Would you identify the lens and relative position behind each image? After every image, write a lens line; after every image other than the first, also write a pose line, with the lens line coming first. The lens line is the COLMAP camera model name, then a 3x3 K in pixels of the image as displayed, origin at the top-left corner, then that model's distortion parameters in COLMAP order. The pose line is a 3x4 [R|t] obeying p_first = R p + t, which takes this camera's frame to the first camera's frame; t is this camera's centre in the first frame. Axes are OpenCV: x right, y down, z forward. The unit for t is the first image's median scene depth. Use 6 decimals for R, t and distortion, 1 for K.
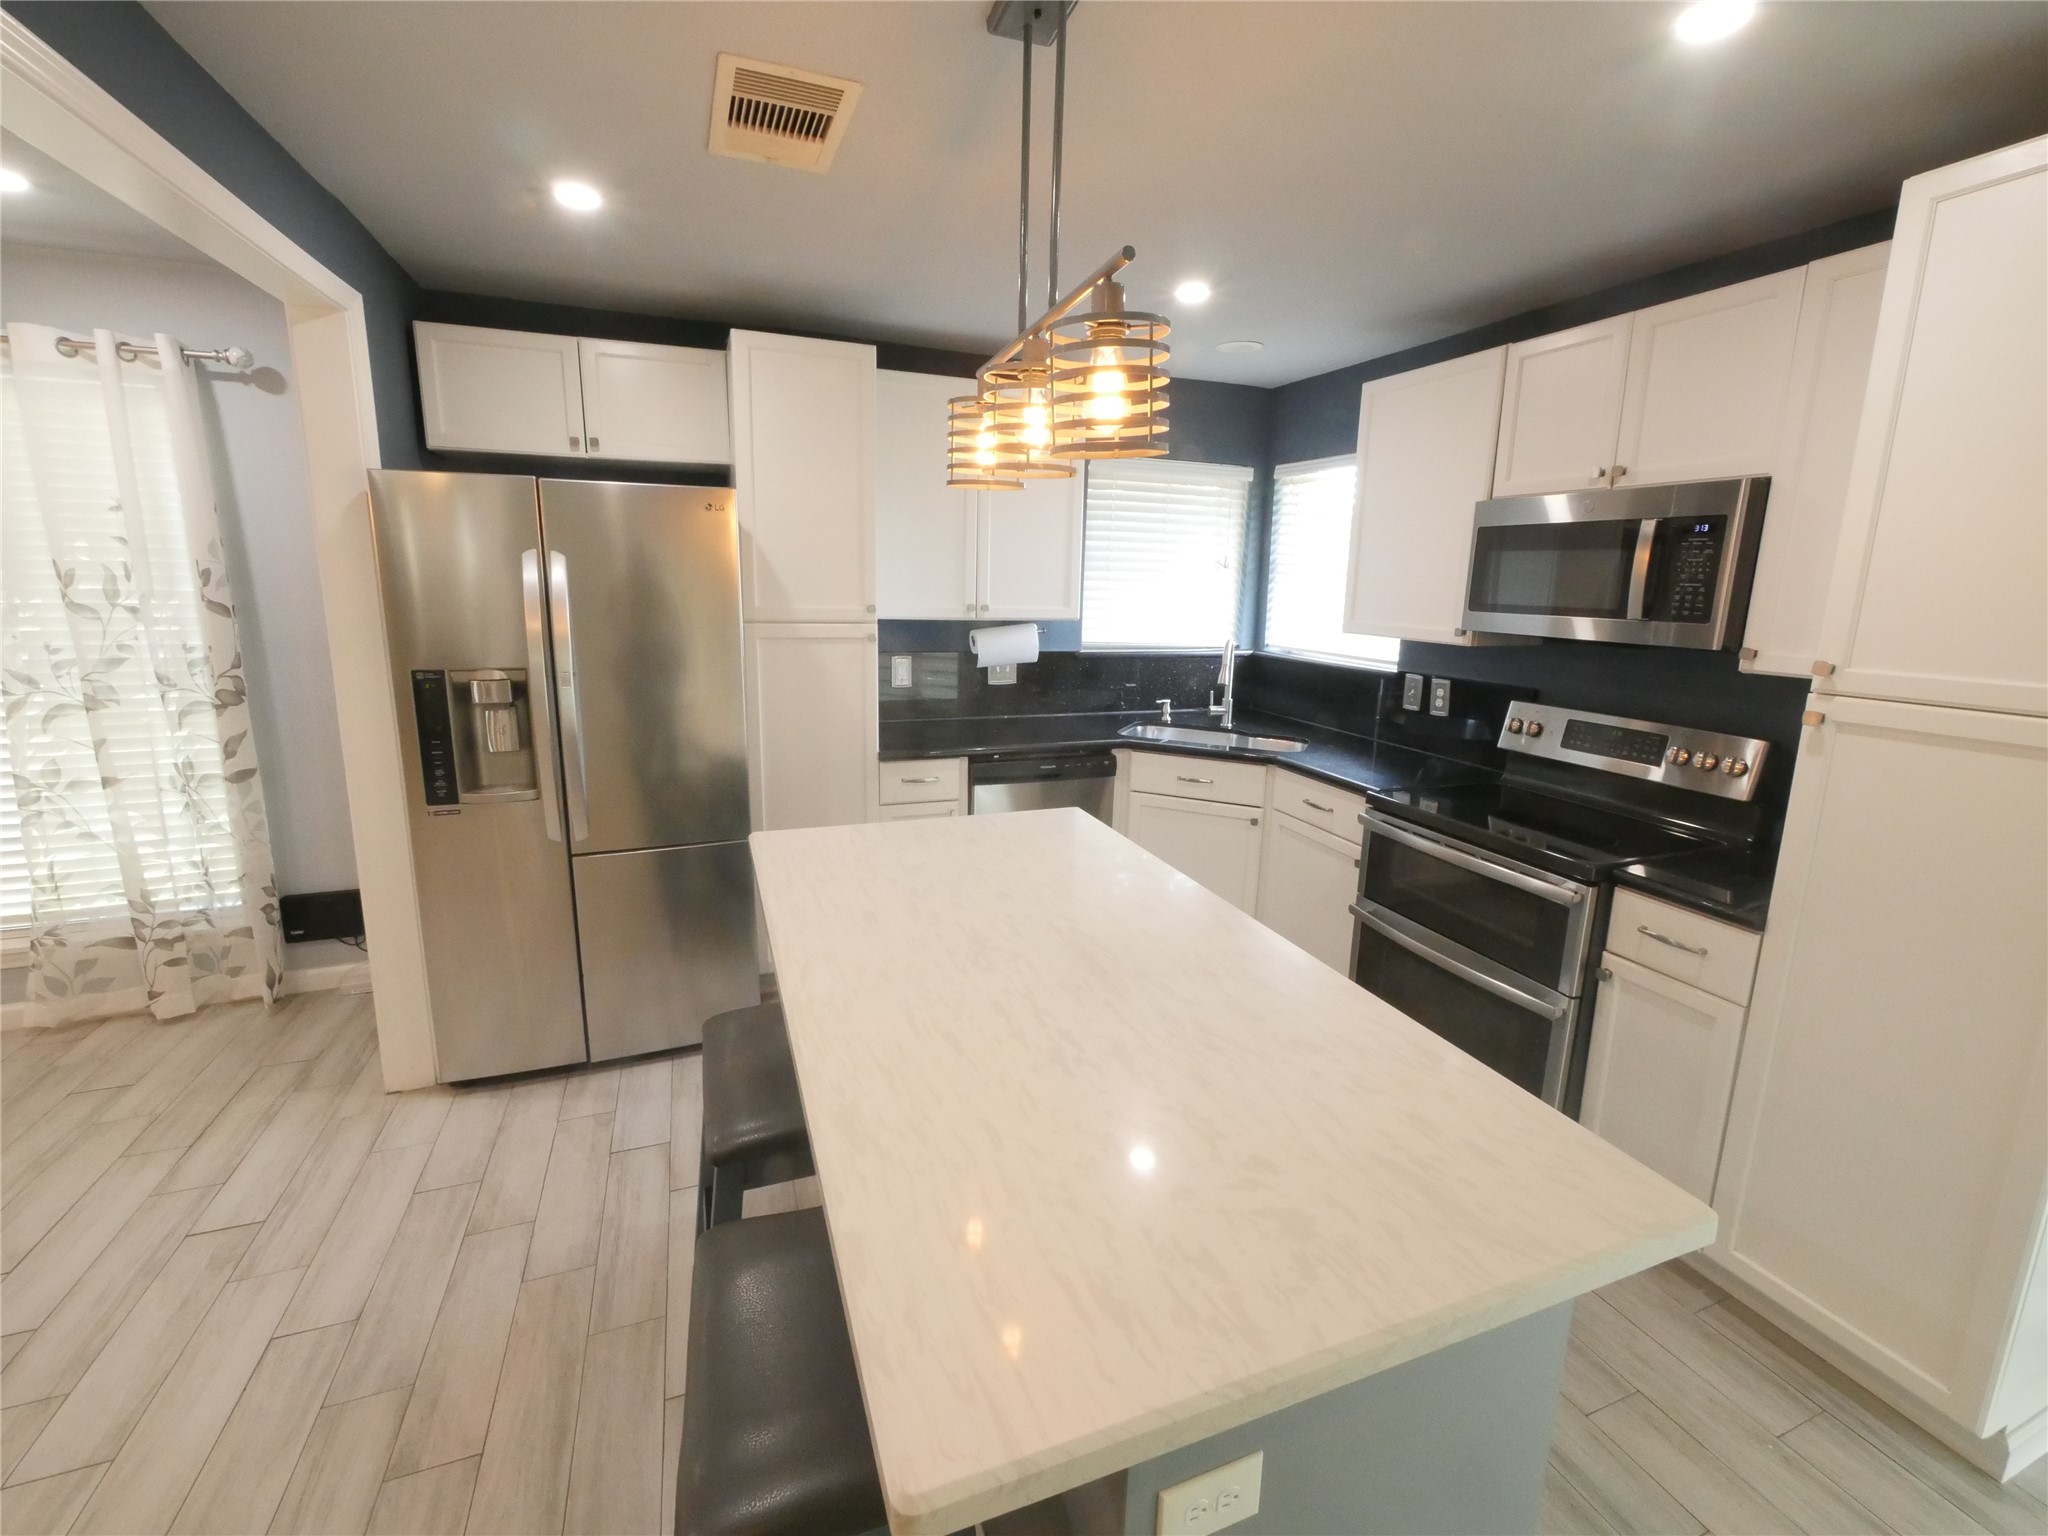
lens RADIAL K [[861.3, 0, 1023.4], [0, 861.3, 747.4], [0, 0, 1]] dist [-0.006592, 0.000634]
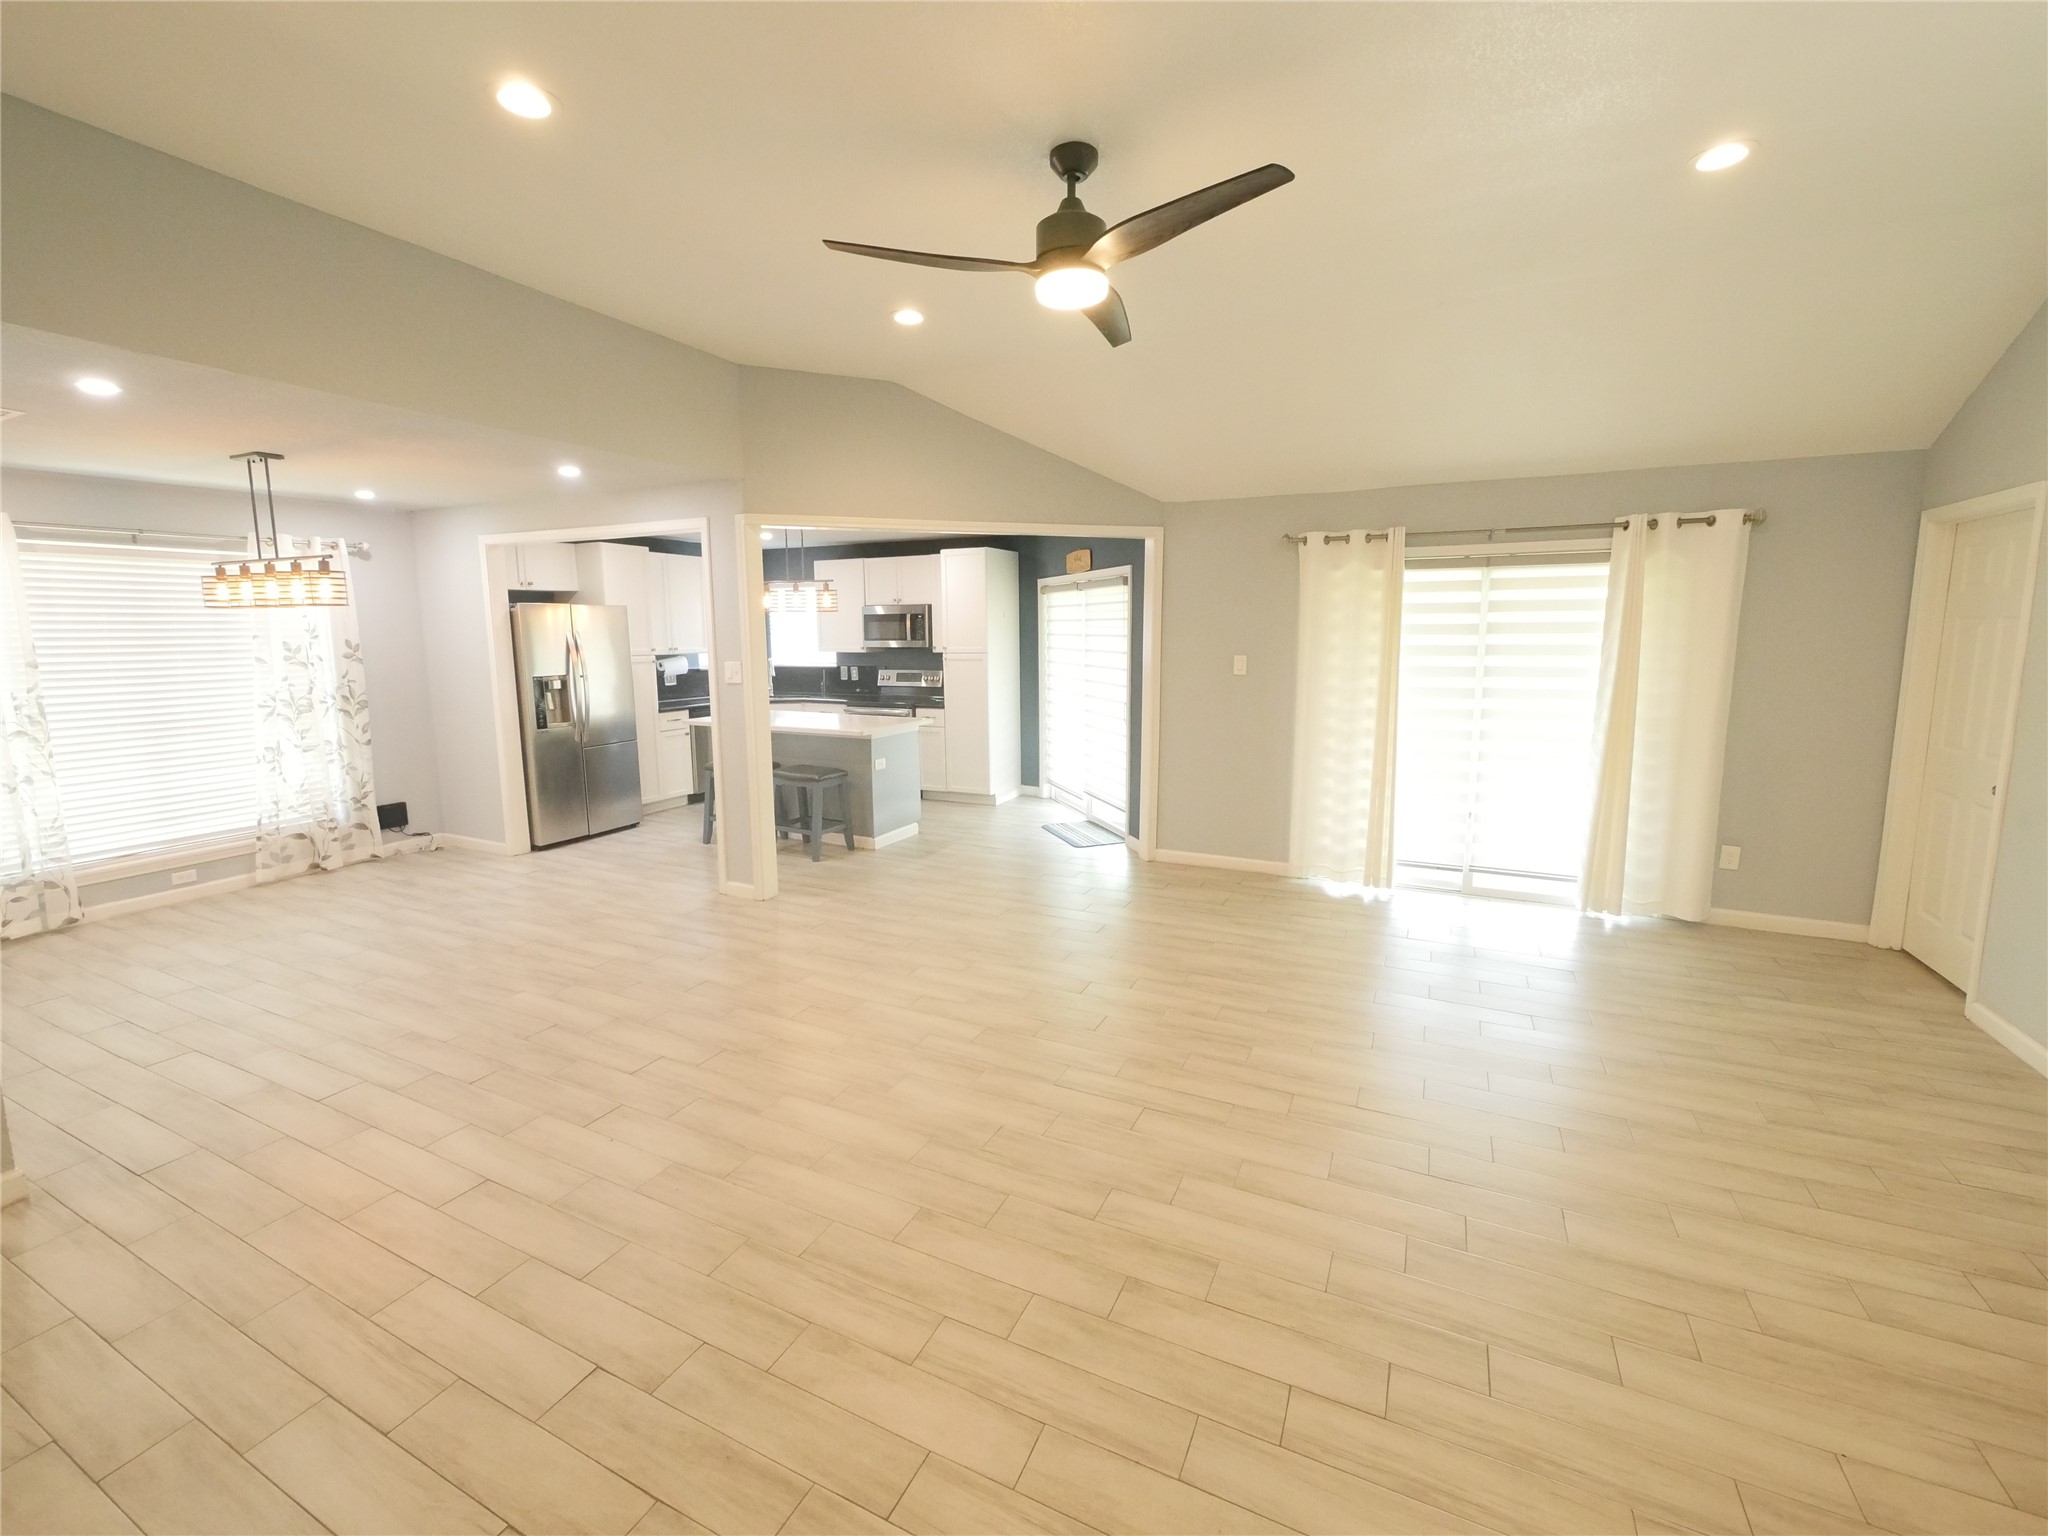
lens RADIAL K [[861.3, 0, 1020.9], [0, 861.3, 745.7], [0, 0, 1]] dist [-0.006592, 0.000634]
pose [[0.731560, -0.118842, 0.671340, -1.278405], [0.156405, 0.987683, 0.004406, 0.309069], [-0.663595, 0.101777, 0.741137, -1.747313]]
